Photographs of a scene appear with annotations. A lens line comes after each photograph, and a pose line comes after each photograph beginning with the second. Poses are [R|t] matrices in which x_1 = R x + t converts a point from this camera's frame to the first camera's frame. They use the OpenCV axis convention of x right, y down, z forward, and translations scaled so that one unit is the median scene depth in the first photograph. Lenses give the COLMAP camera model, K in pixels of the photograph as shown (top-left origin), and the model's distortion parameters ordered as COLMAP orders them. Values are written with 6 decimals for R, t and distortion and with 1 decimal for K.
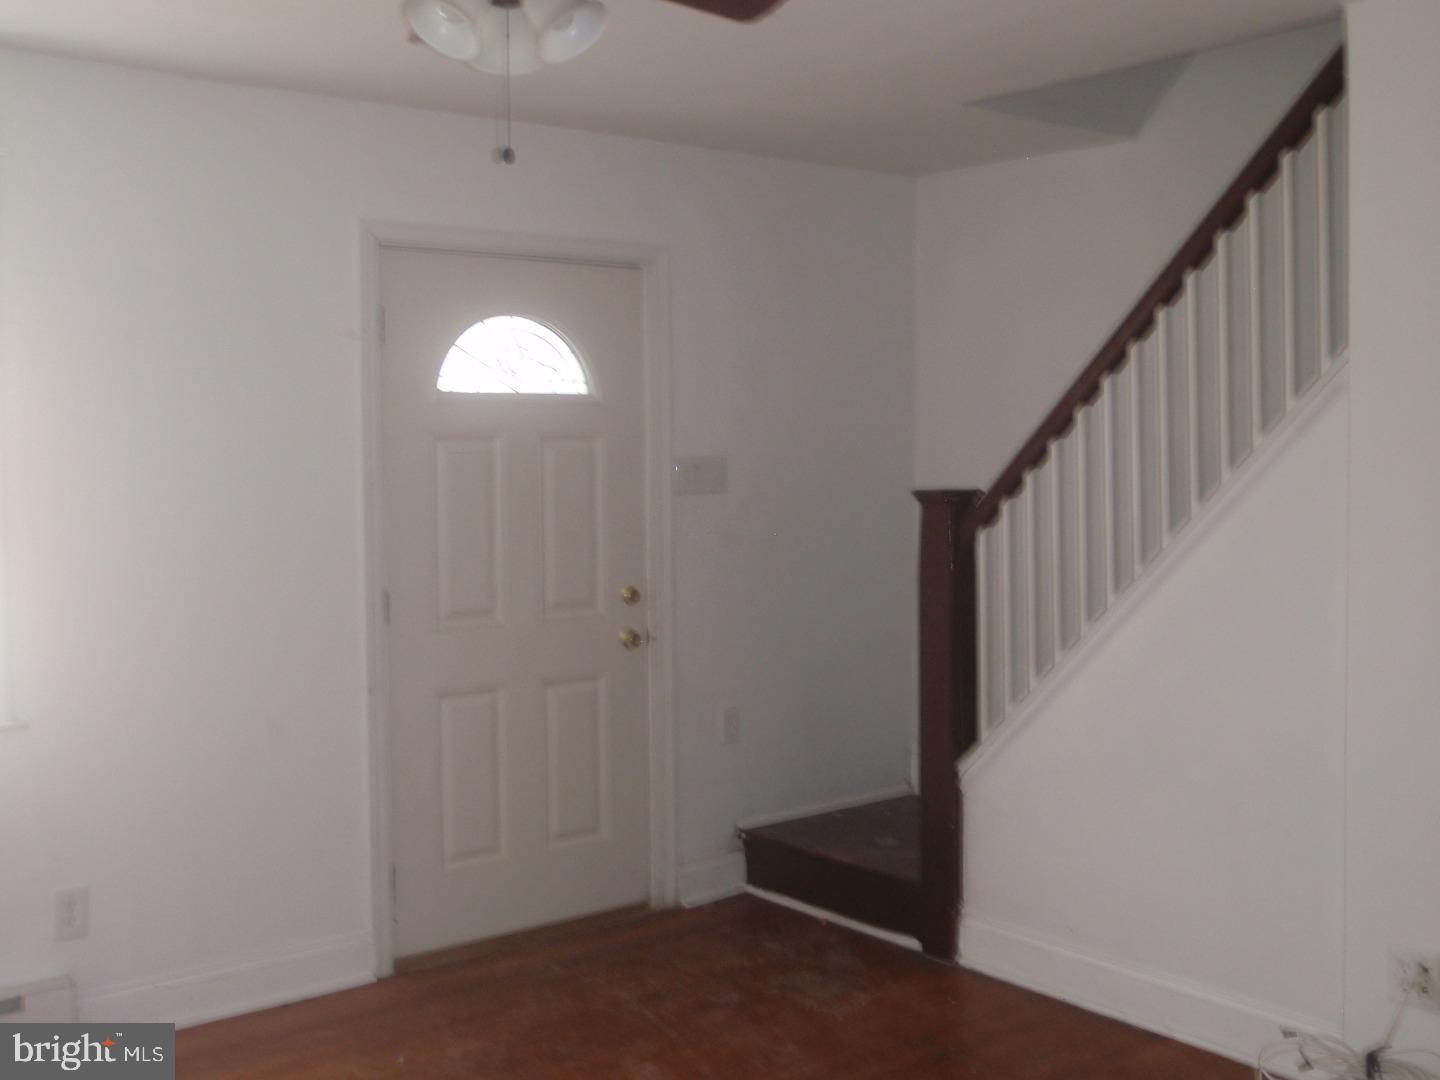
lens RADIAL K [[1529.5, 0, 720.0], [0, 1529.5, 540.0], [0, 0, 1]] dist [-0.008002, 0.117344]
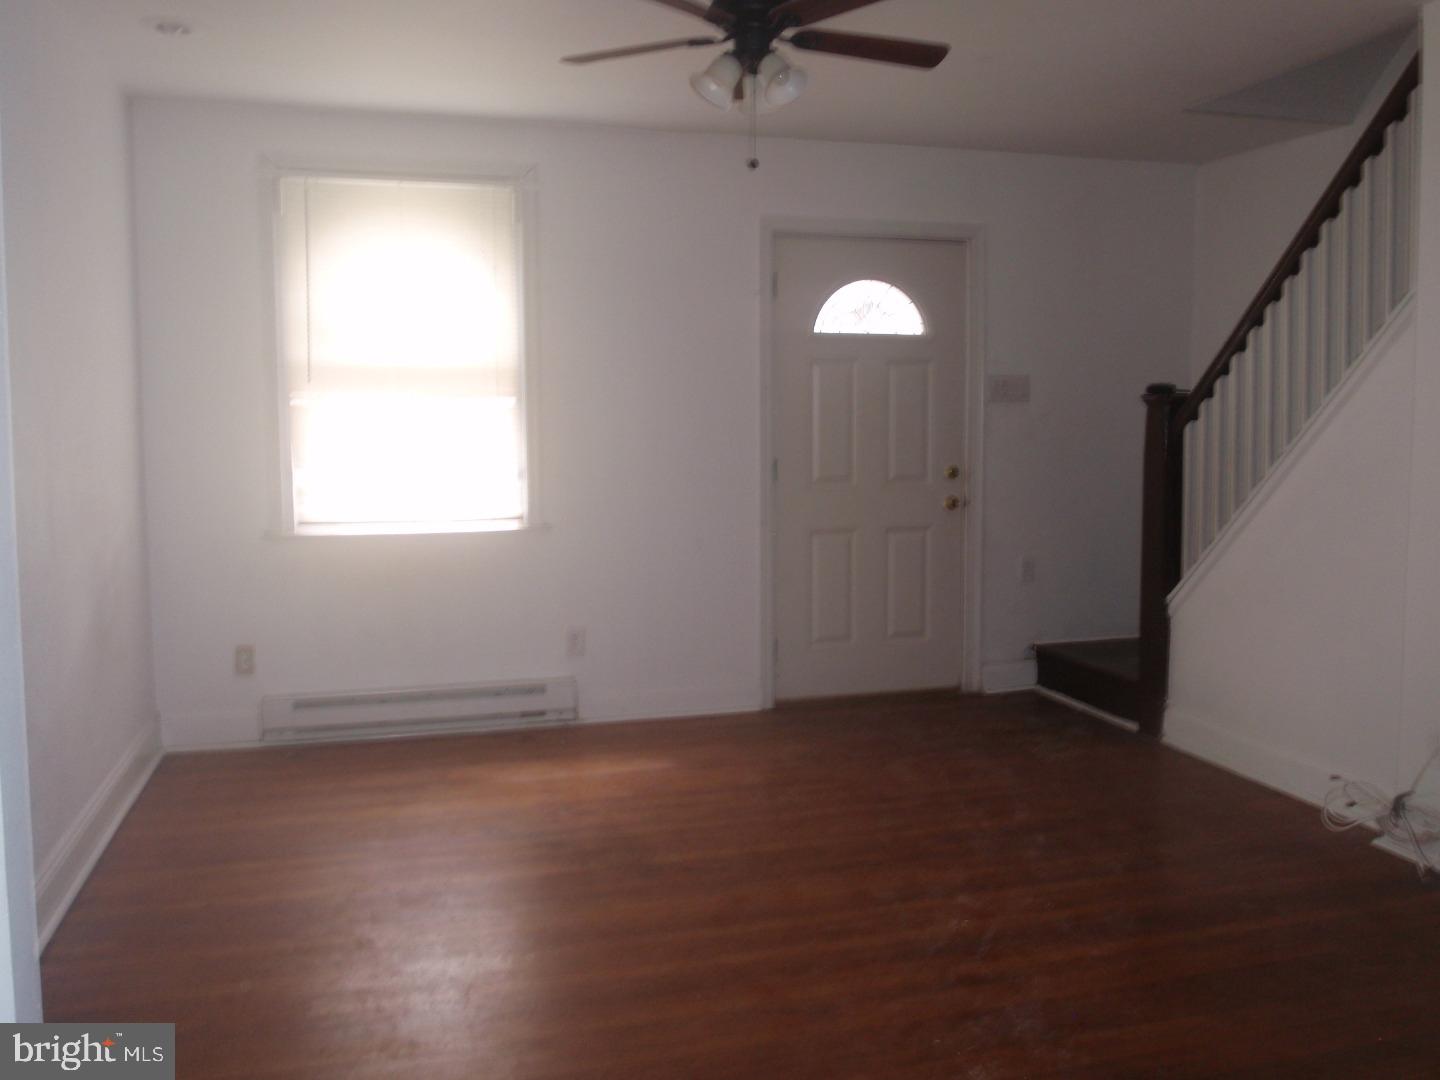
lens RADIAL K [[1167.6, 0, 746.9], [0, 1167.6, 485.9], [0, 0, 1]] dist [-0.070835, 0.047648]
pose [[0.930848, 0.028893, -0.364262, 0.179187], [-0.026552, 0.999582, 0.011434, 0.046498], [0.364440, -0.000971, 0.931226, -0.096572]]
